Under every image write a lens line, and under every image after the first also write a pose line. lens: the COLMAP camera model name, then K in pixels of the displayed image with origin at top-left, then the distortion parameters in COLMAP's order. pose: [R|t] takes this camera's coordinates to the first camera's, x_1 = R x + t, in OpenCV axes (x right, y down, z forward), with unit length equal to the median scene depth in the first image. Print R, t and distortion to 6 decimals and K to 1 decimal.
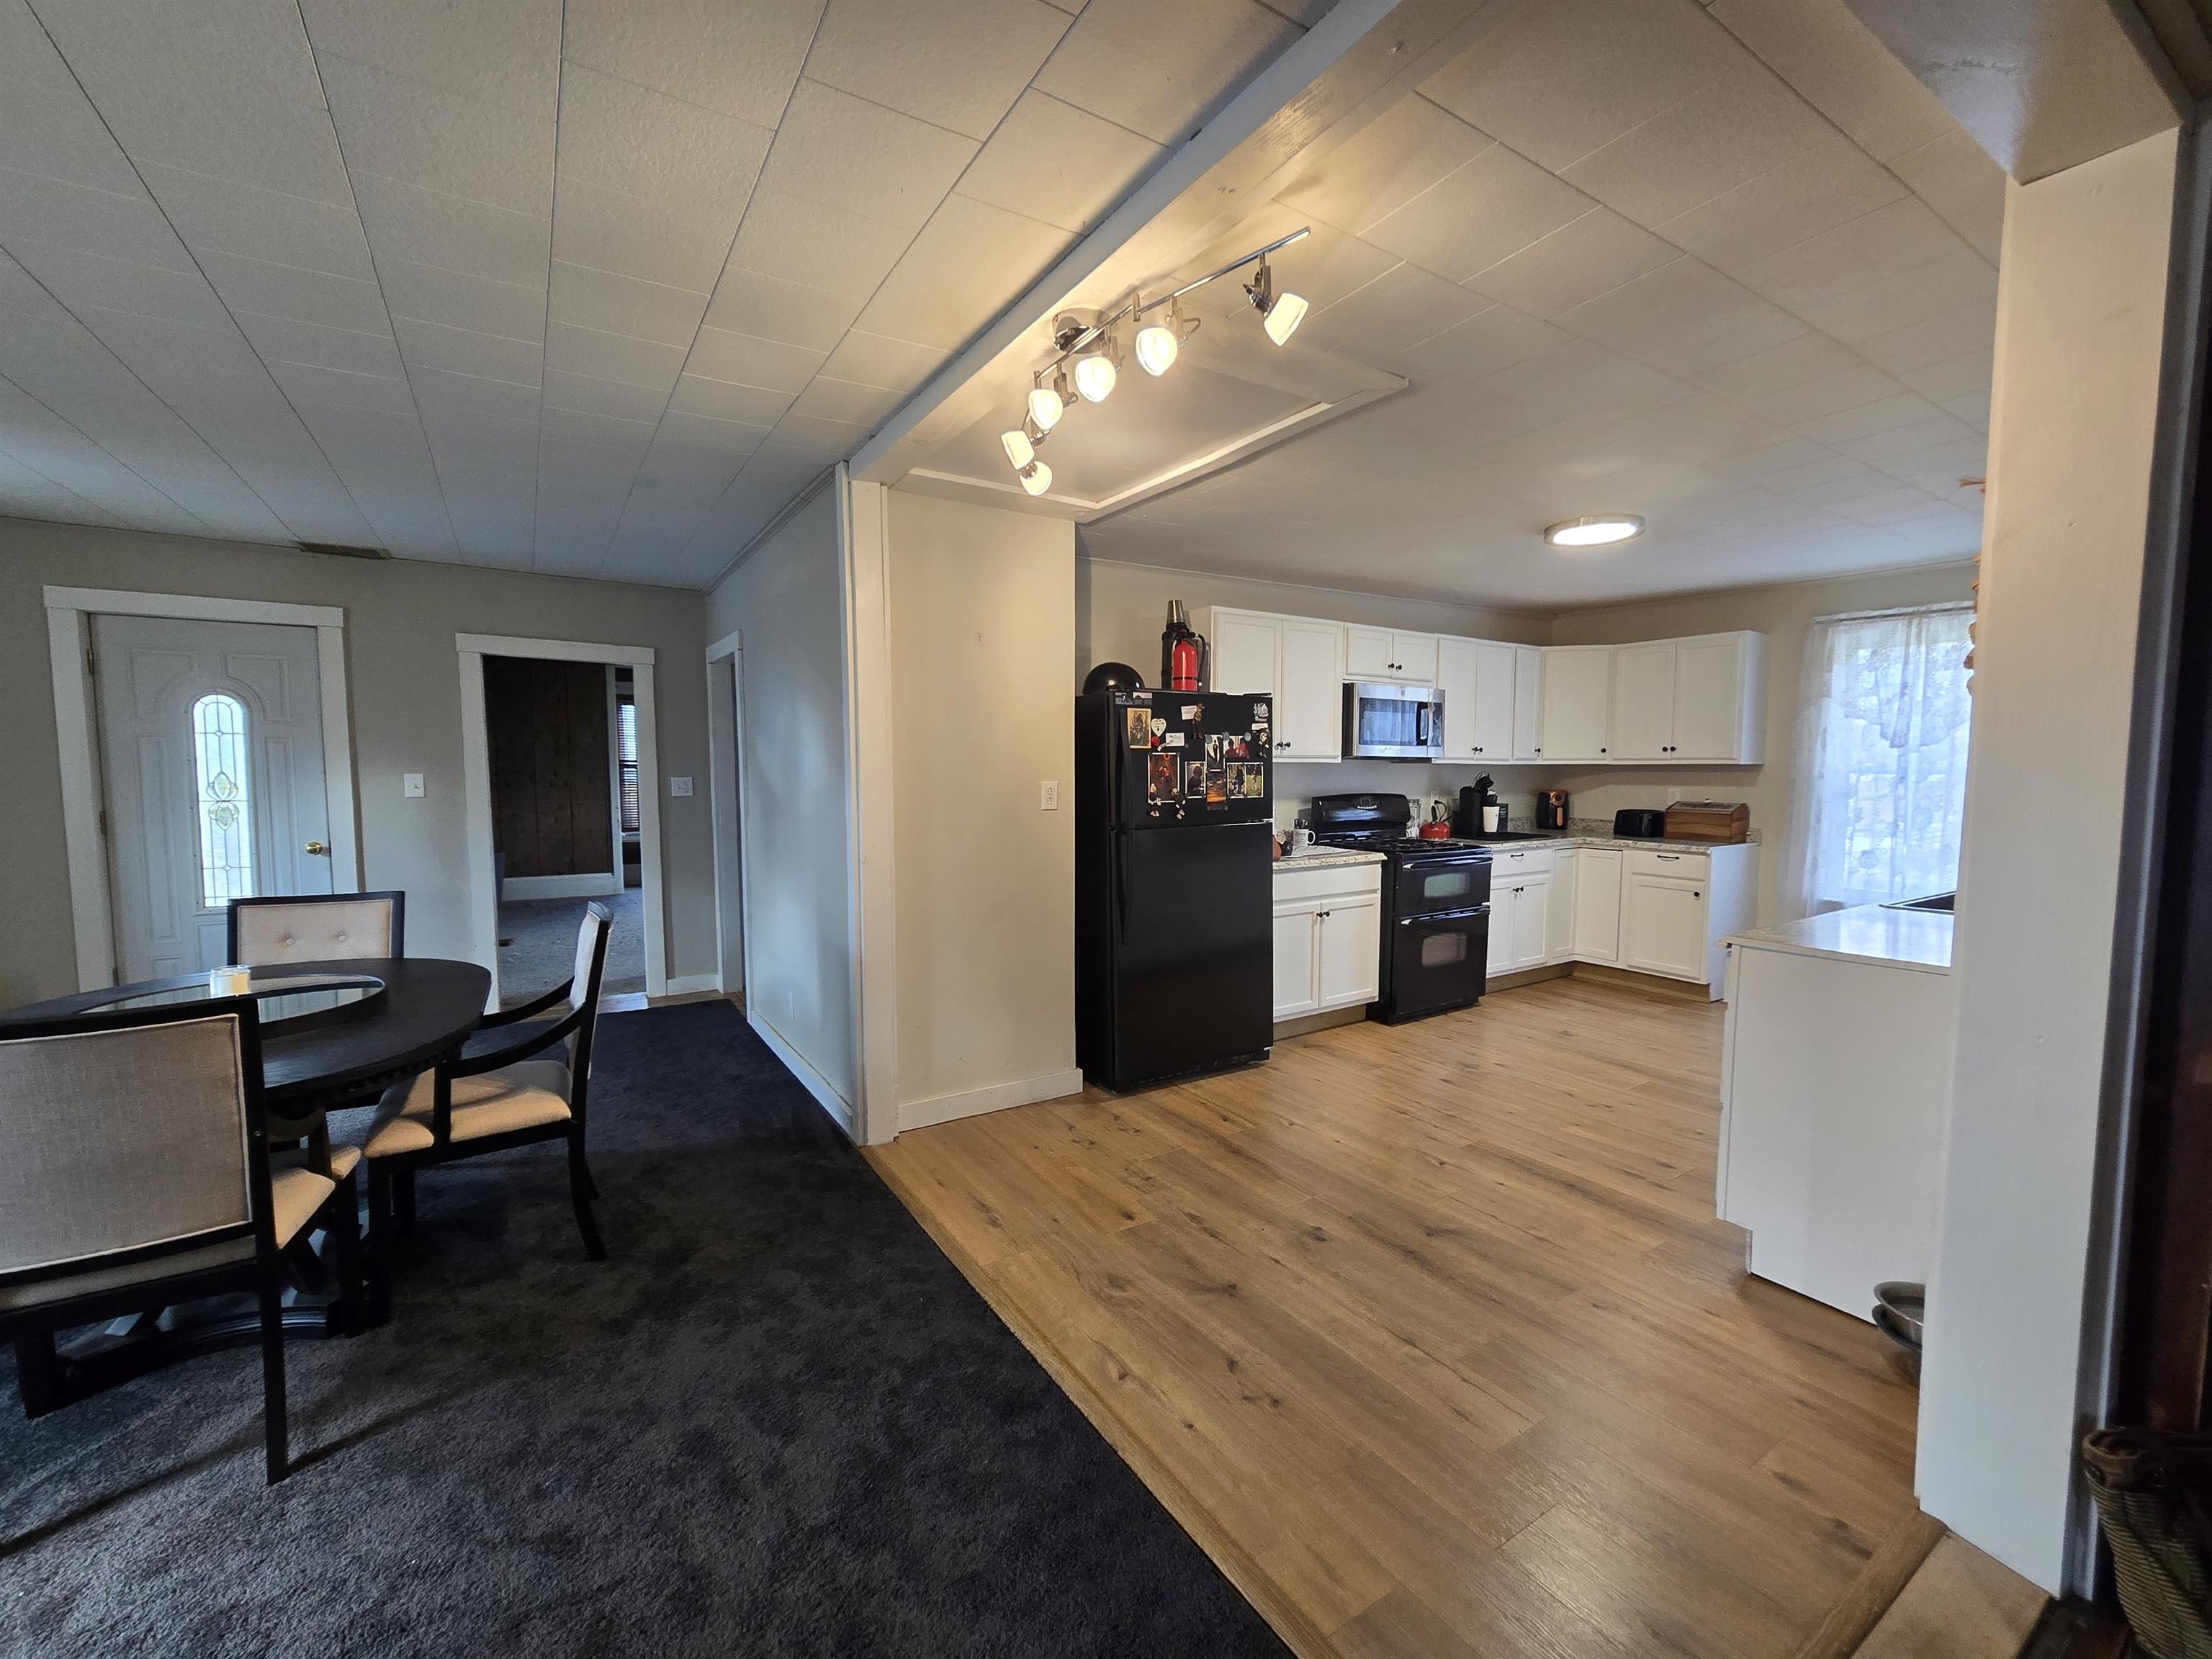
lens RADIAL K [[904.3, 0, 1103.5], [0, 904.3, 826.5], [0, 0, 1]] dist [-0.004909, -0.000301]
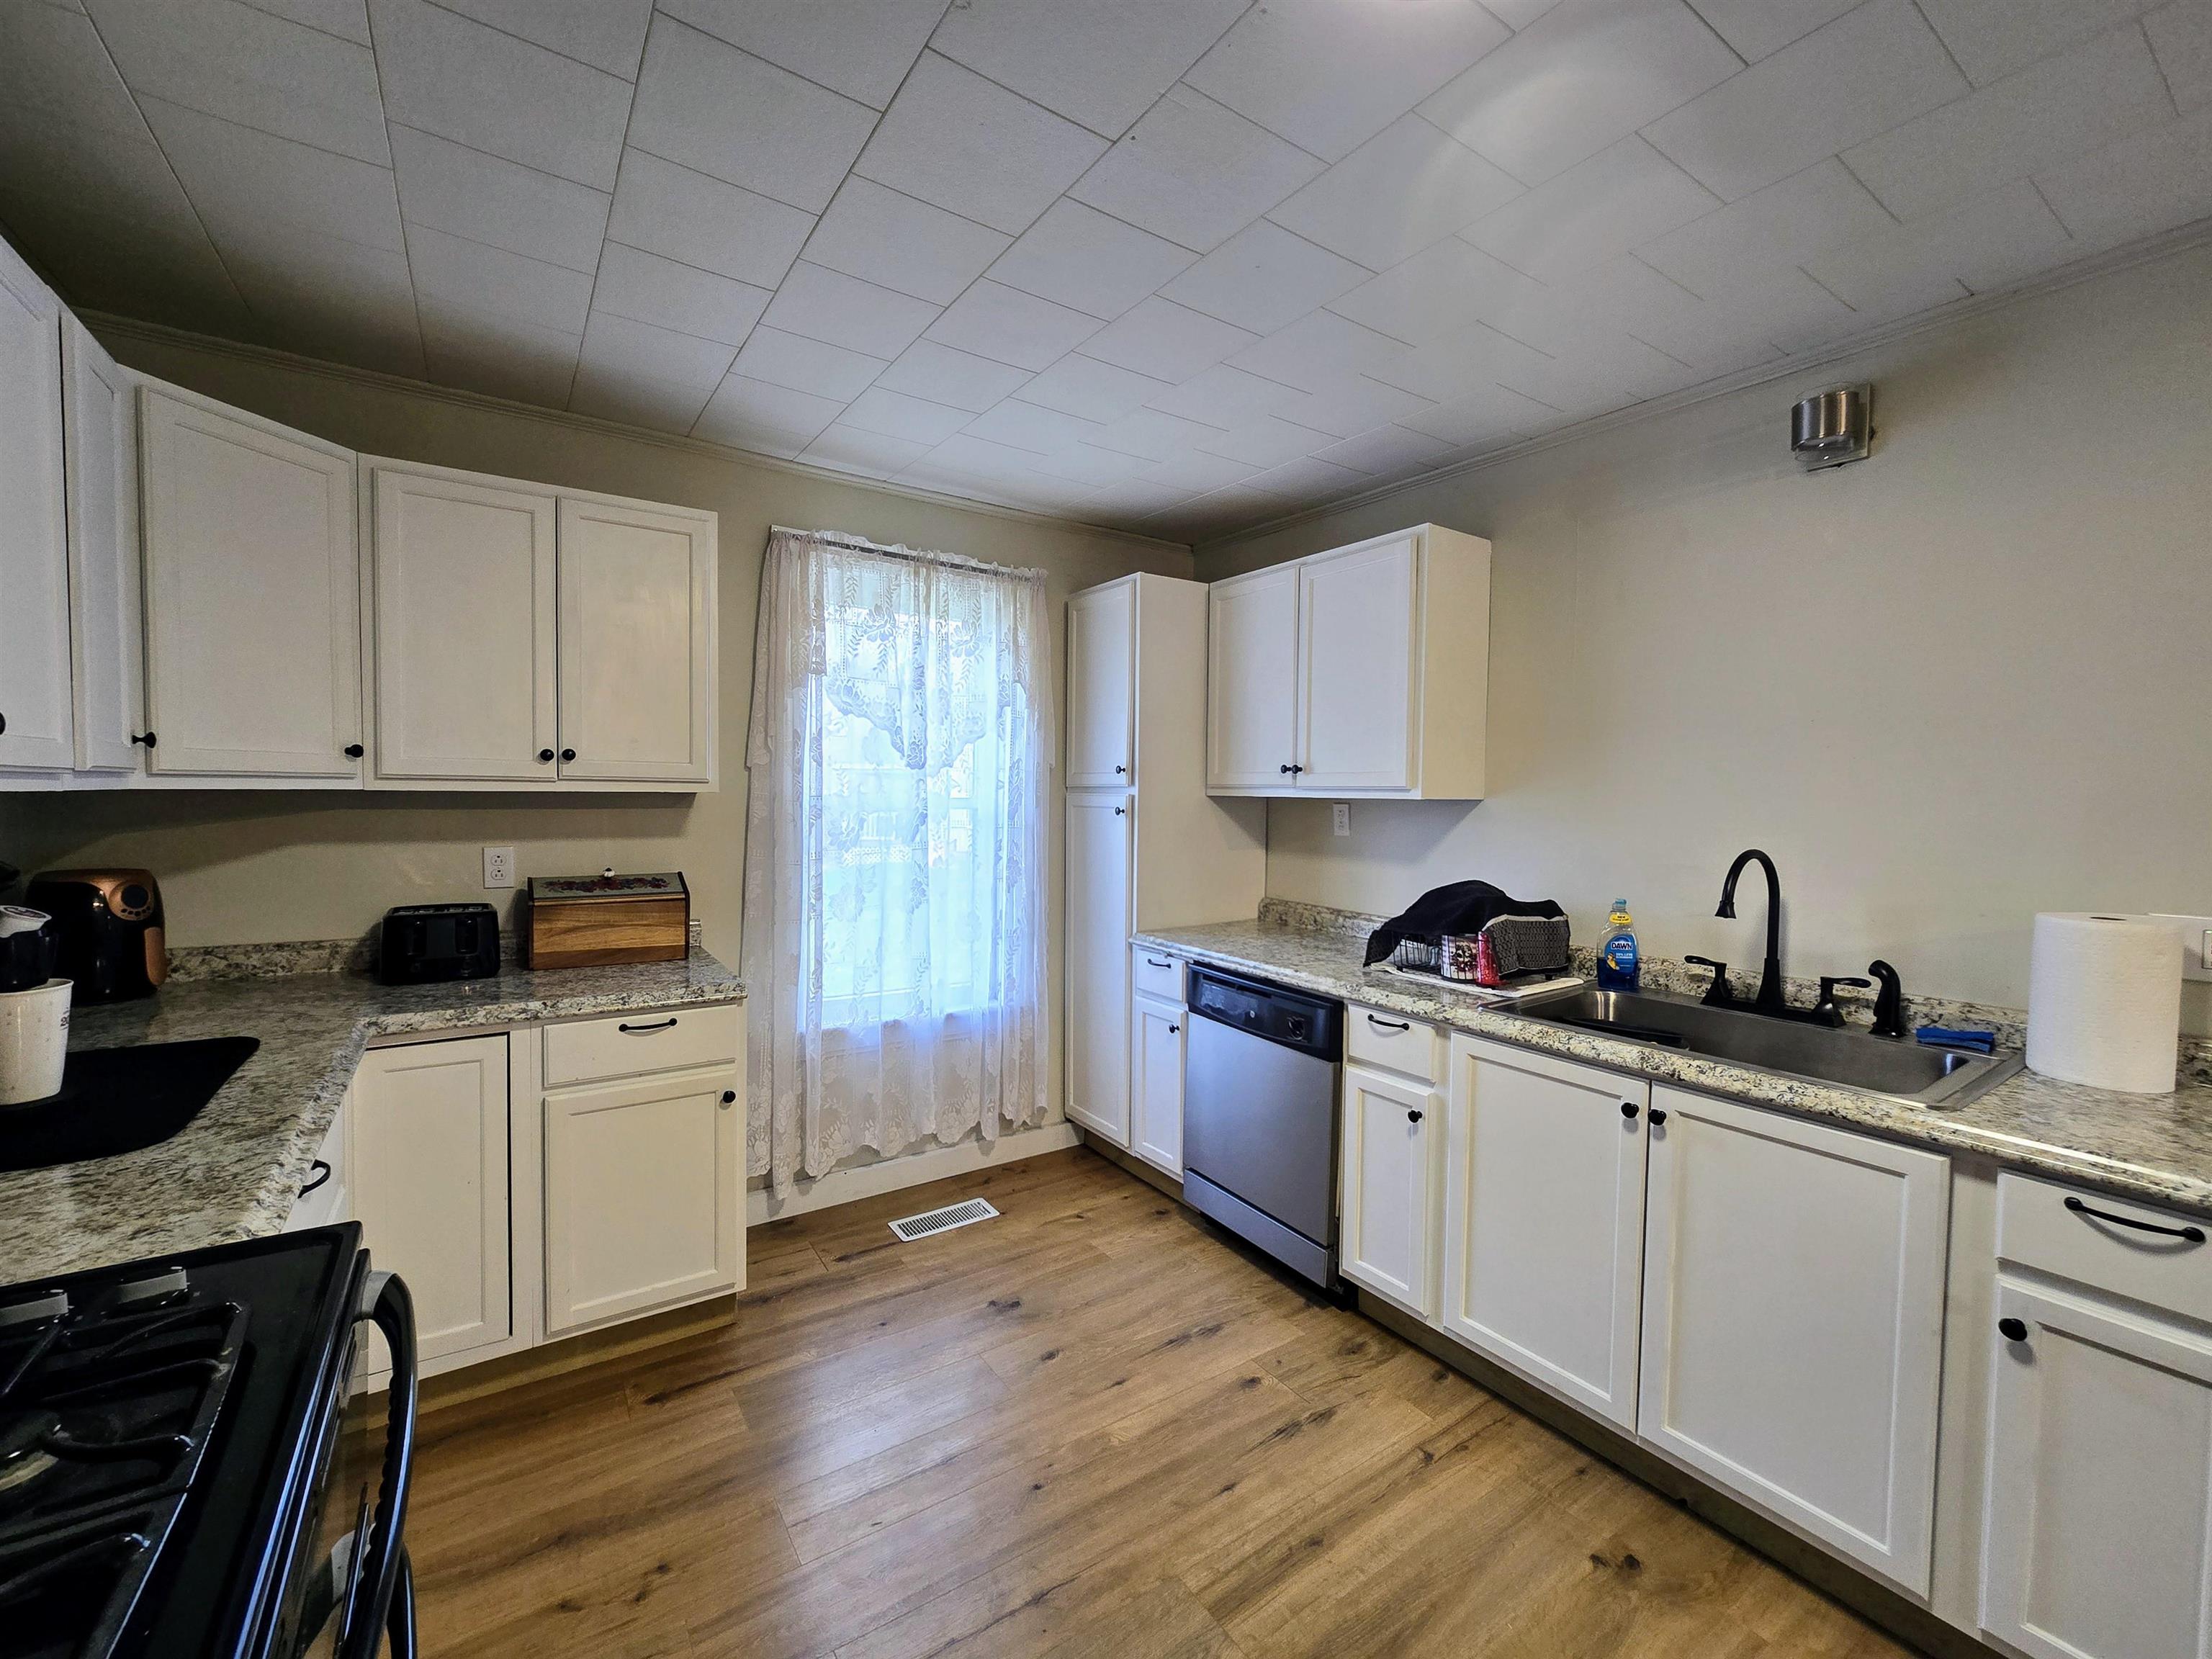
lens RADIAL K [[904.3, 0, 1103.5], [0, 904.3, 833.2], [0, 0, 1]] dist [-0.004909, -0.000301]
pose [[-0.027607, -0.046430, 0.998540, 0.259782], [0.053532, 0.997419, 0.047858, -0.070015], [-0.998184, 0.054775, -0.025050, 0.944477]]
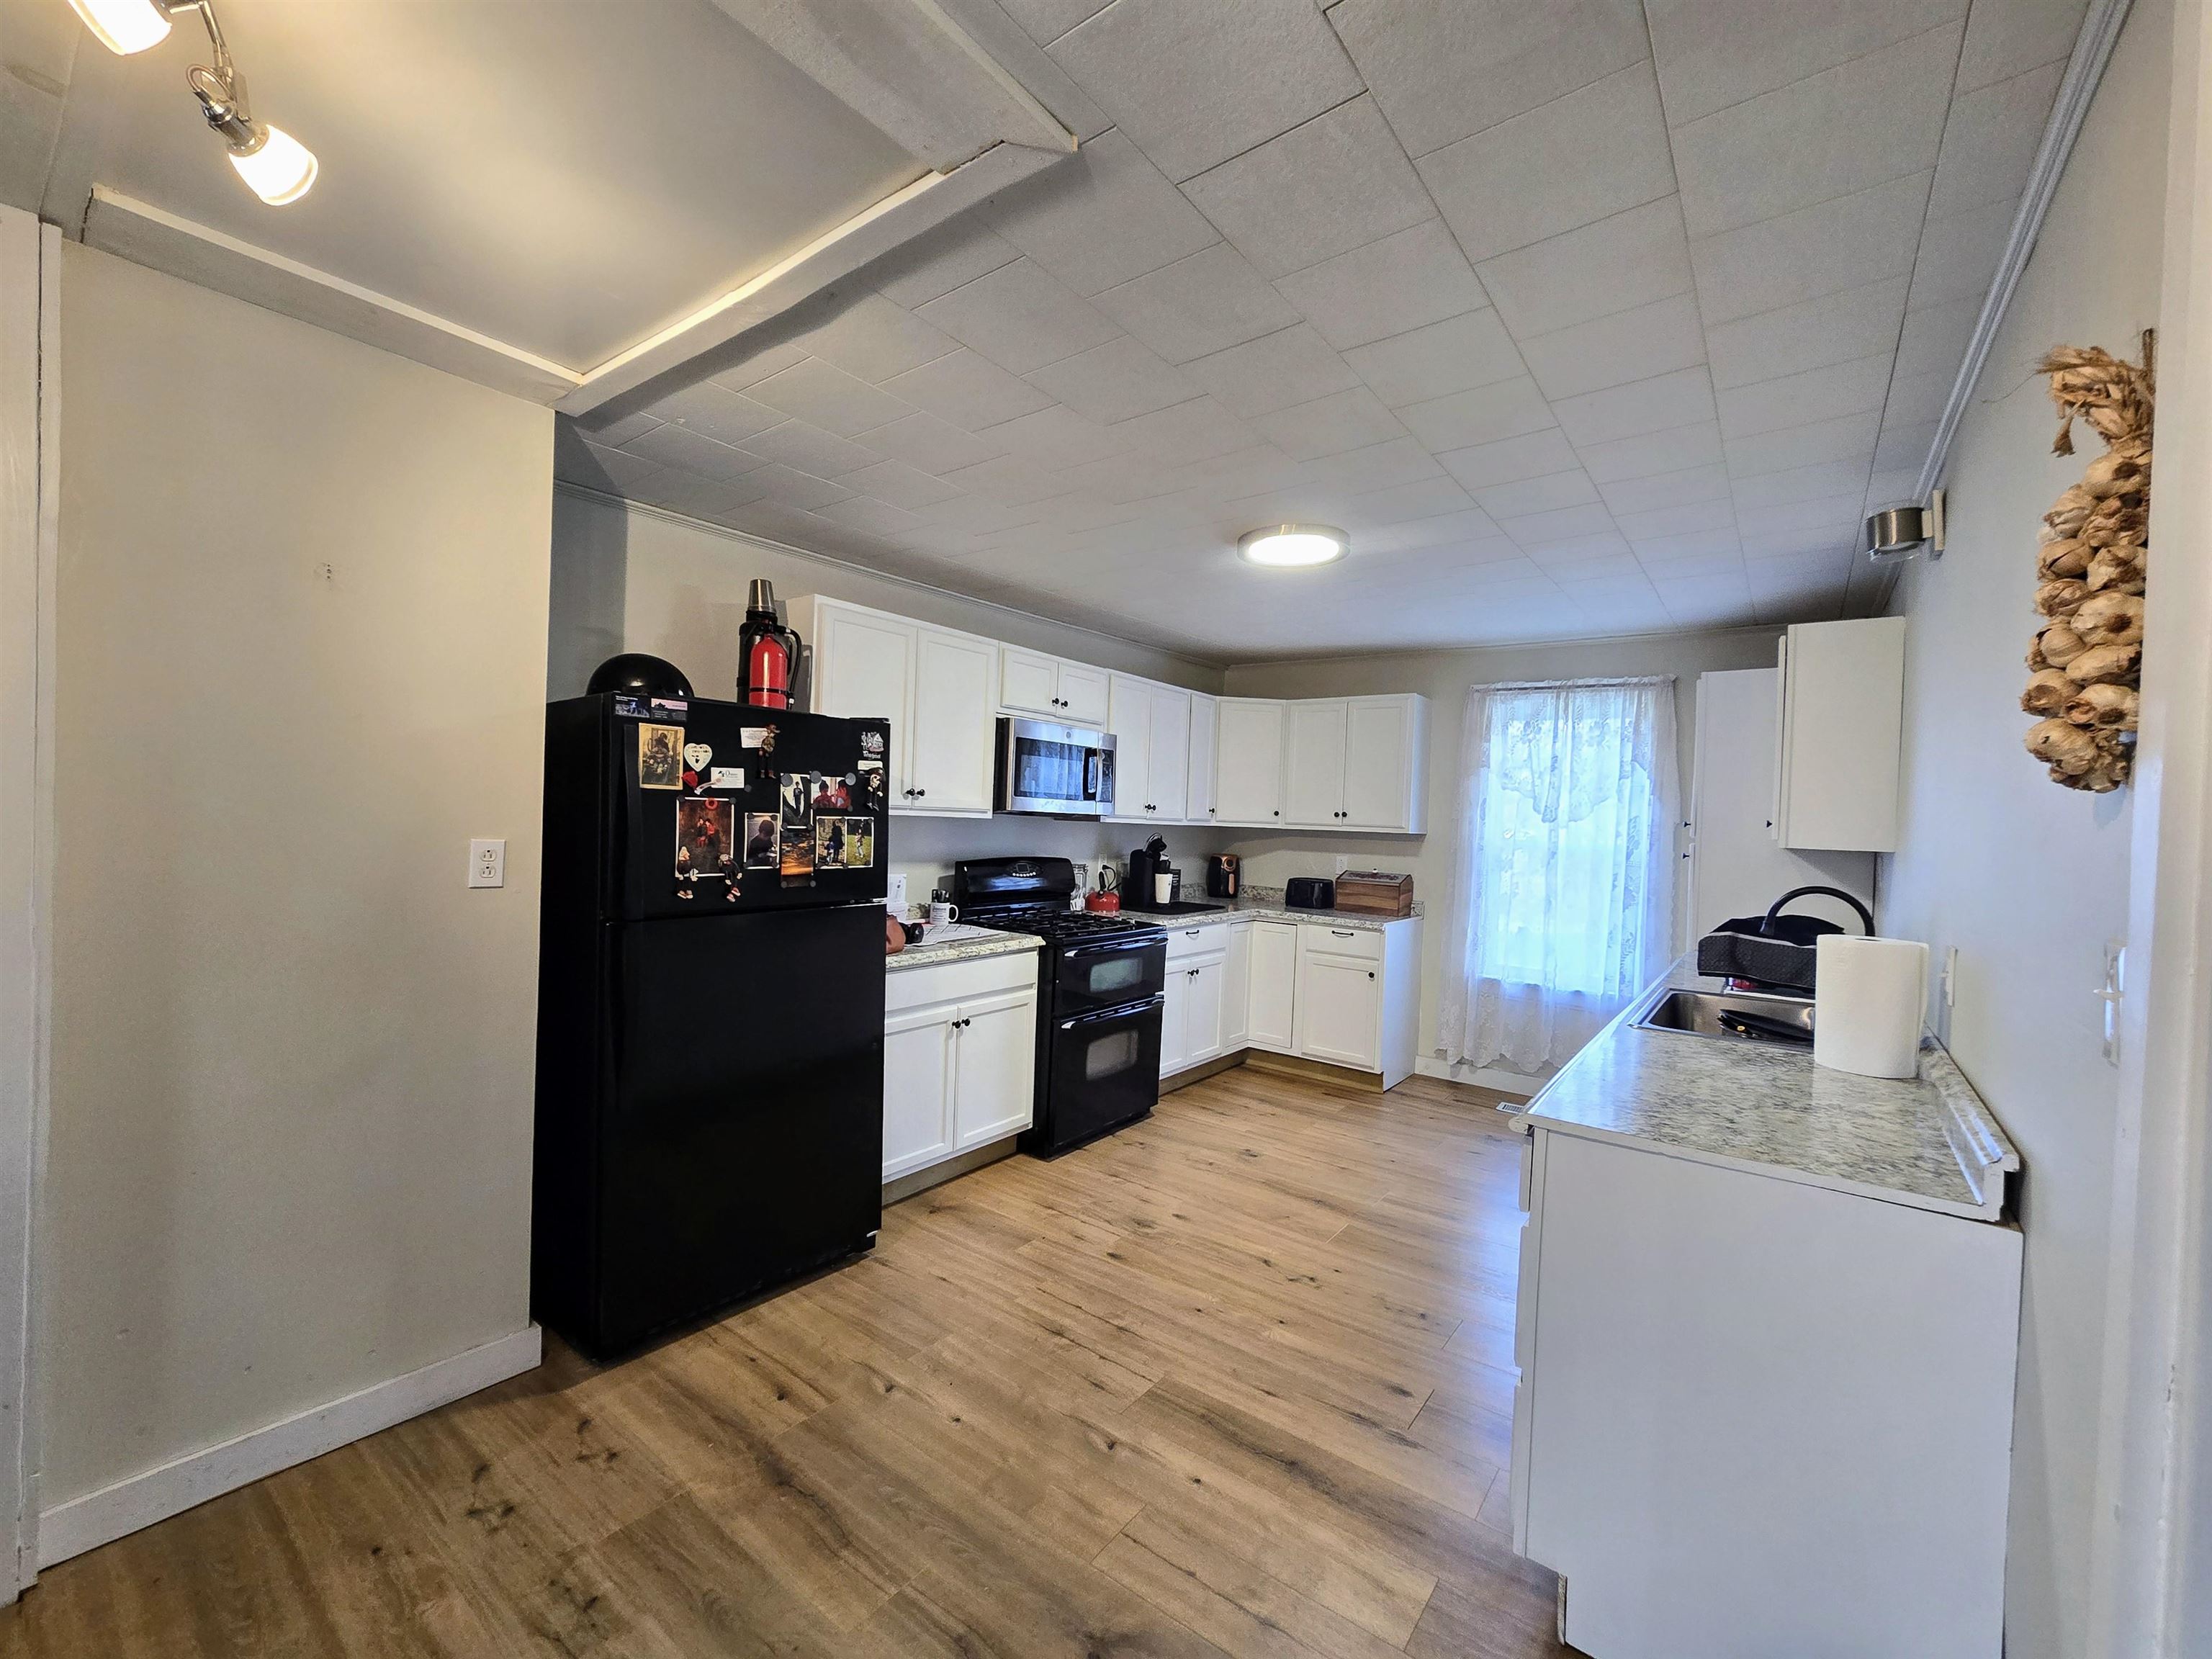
lens RADIAL K [[904.3, 0, 1094.3], [0, 904.3, 832.1], [0, 0, 1]] dist [-0.004909, -0.000301]
pose [[0.940628, 0.028220, 0.338265, 0.090881], [-0.013399, 0.998848, -0.046070, -0.026545], [-0.339176, 0.038802, 0.939922, 0.261176]]
